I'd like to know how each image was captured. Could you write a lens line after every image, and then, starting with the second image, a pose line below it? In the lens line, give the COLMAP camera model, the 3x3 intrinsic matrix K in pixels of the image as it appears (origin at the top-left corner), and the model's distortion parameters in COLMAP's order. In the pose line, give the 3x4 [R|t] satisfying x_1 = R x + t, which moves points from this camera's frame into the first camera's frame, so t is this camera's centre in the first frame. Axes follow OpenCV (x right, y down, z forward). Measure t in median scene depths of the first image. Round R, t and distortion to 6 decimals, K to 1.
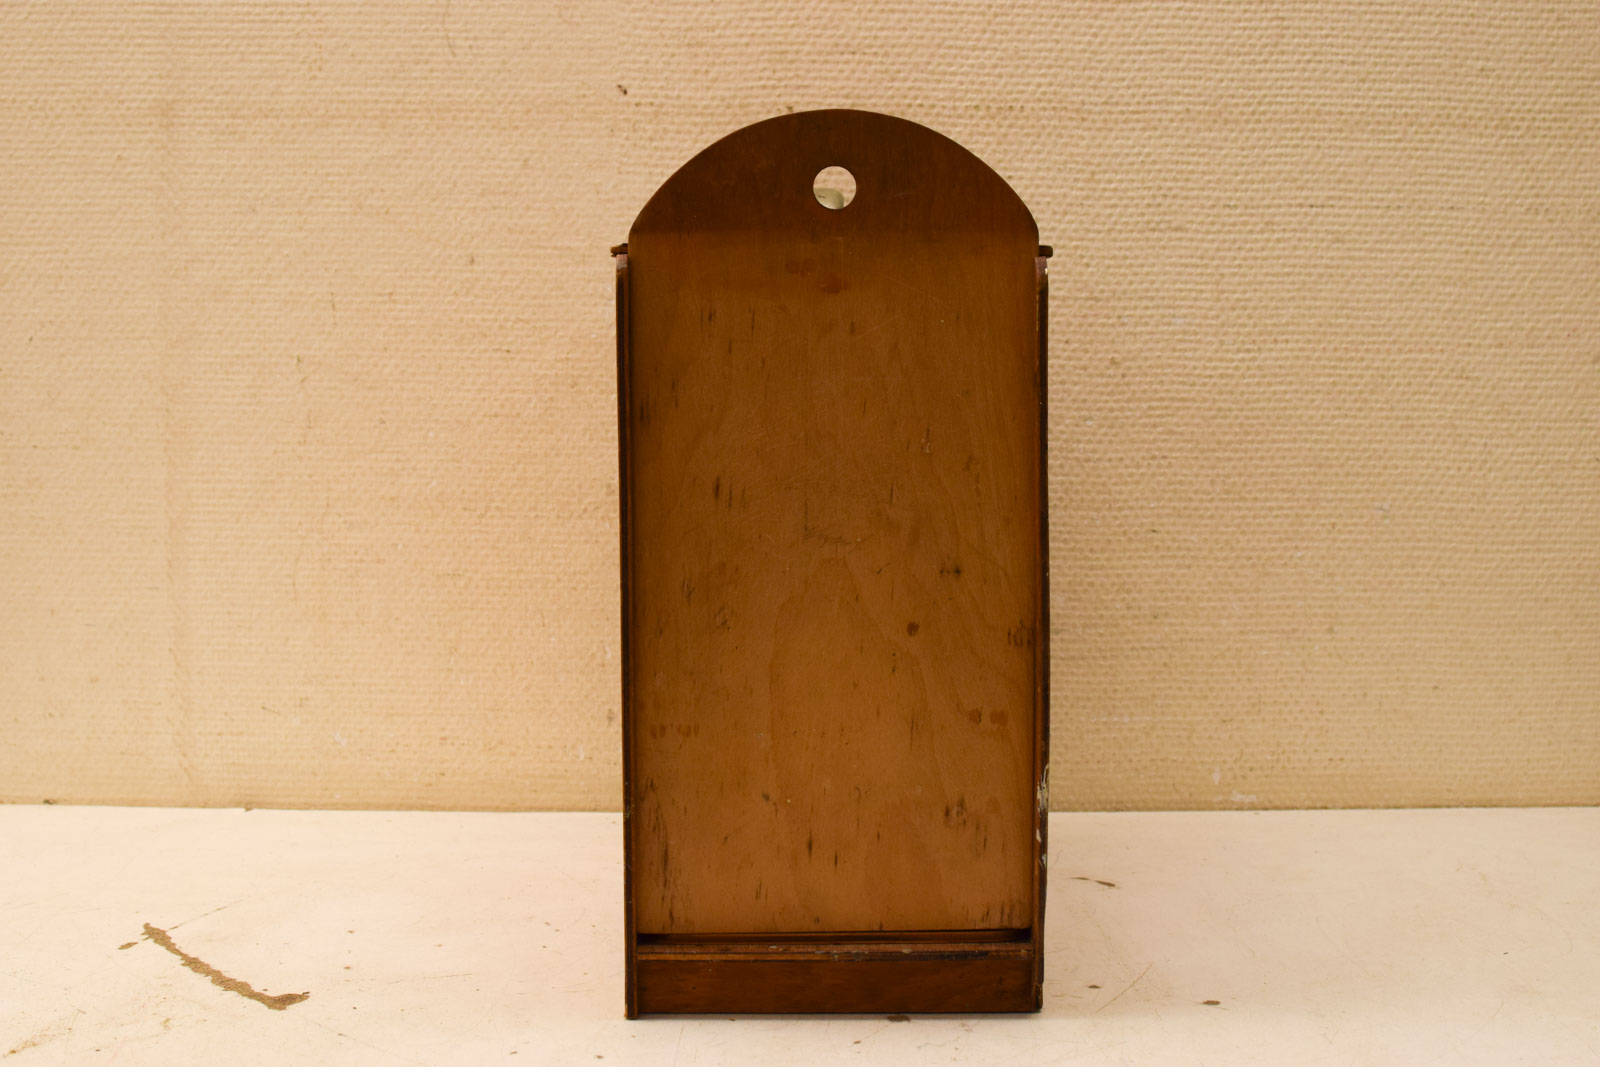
lens RADIAL K [[2489.7, 0, 800.0], [0, 2489.7, 533.5], [0, 0, 1]] dist [-0.131288, 0.028319]
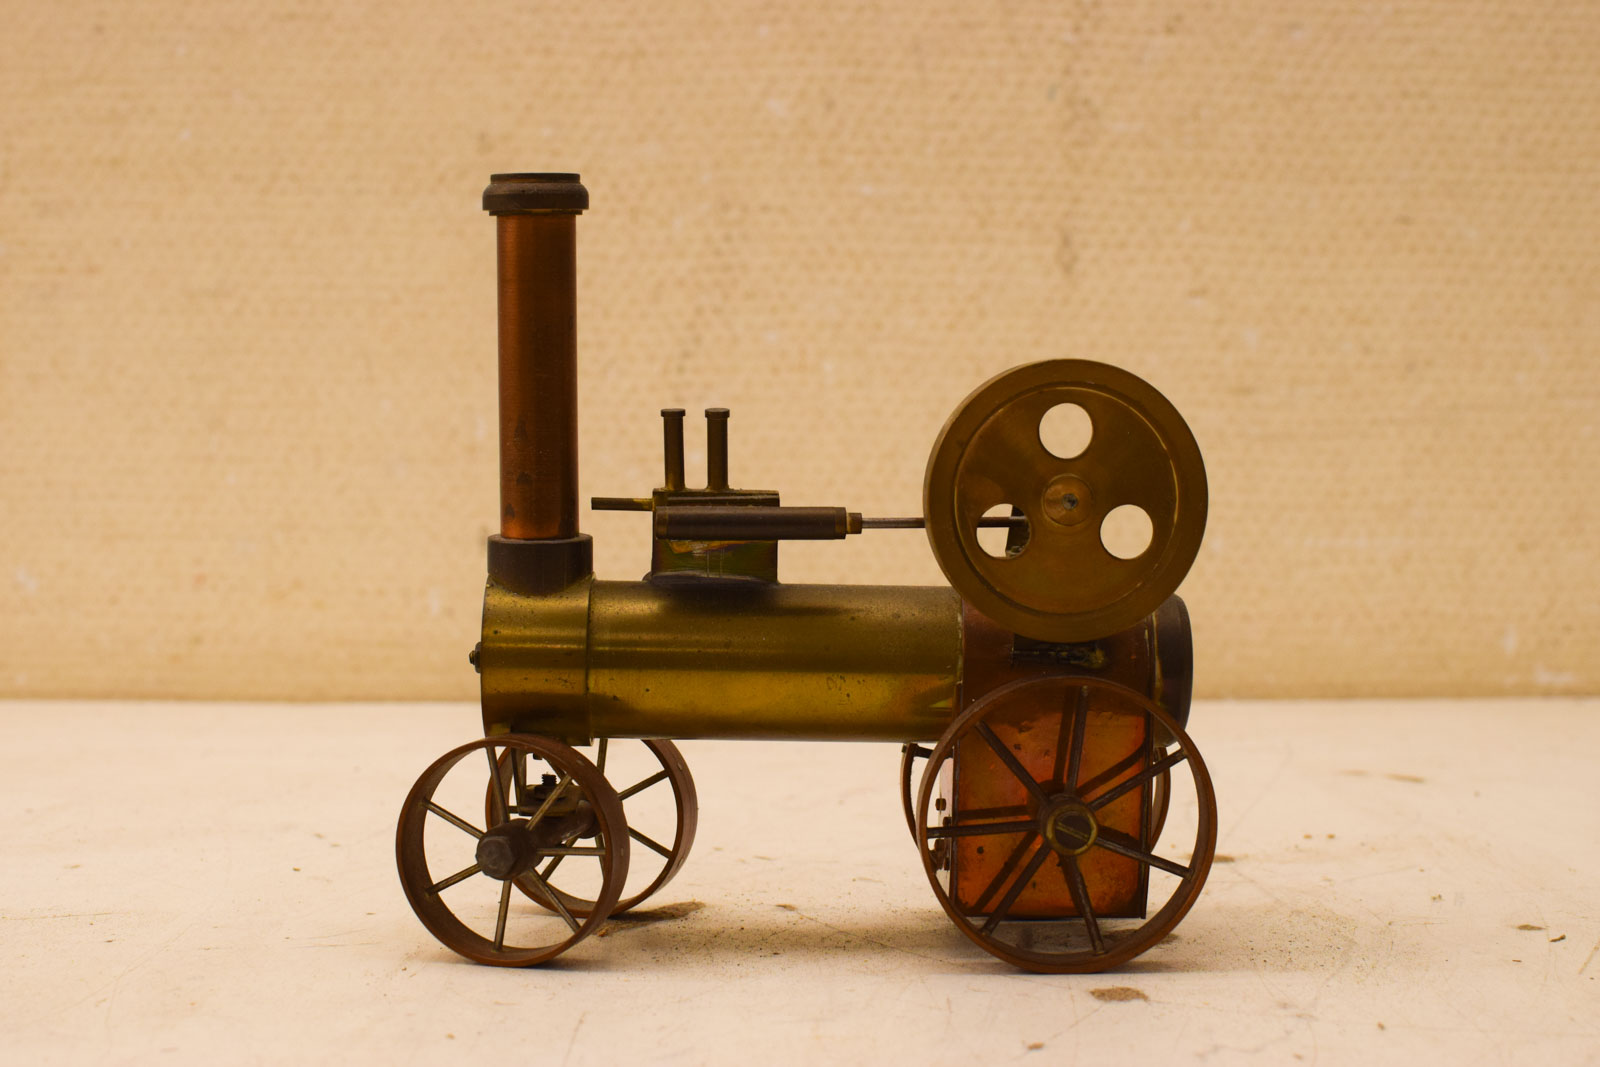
lens RADIAL K [[2479.3, 0, 800.0], [0, 2479.3, 533.5], [0, 0, 1]] dist [-0.216056, 0.156963]
pose [[0.999805, -0.002605, 0.019561, -0.013805], [0.003420, 0.999122, -0.041767, 0.097454], [-0.019435, 0.041826, 0.998936, 0.425002]]
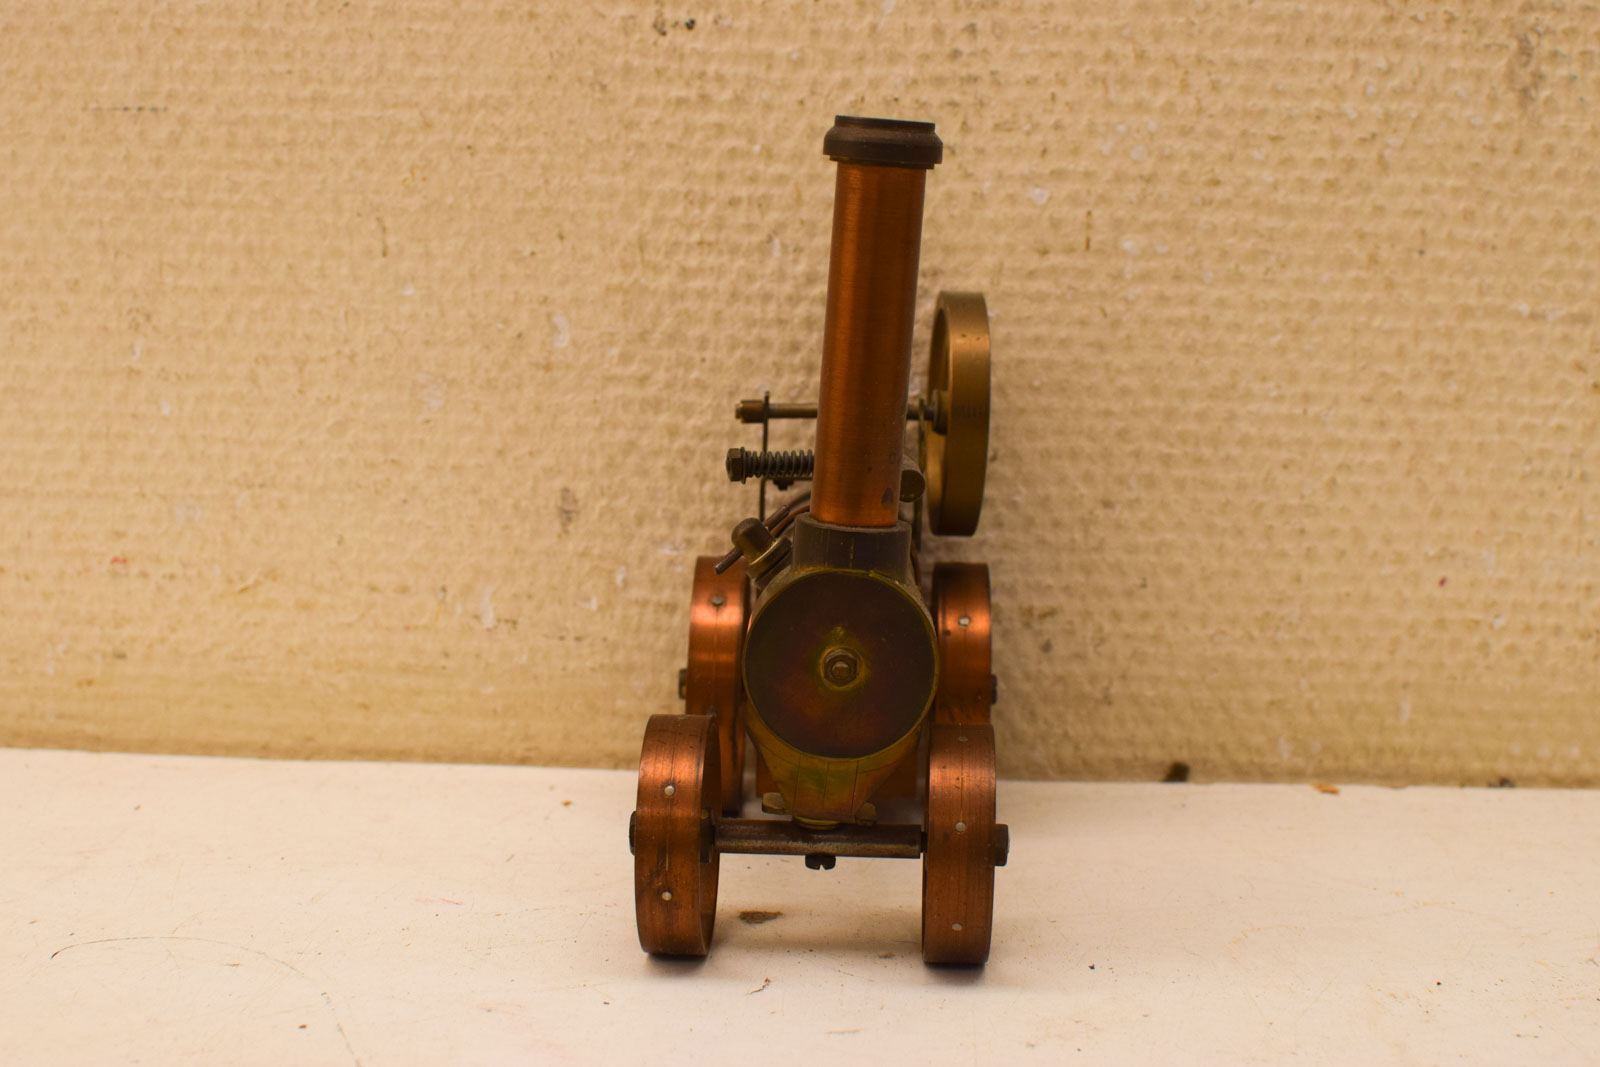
lens RADIAL K [[2459.8, 0, 800.0], [0, 2459.8, 533.5], [0, 0, 1]] dist [-0.175115, 0.061703]
pose [[0.998979, 0.022635, -0.039090, -0.028302], [-0.019652, 0.996985, 0.075064, 0.049866], [0.040672, -0.074220, 0.996412, 0.647933]]
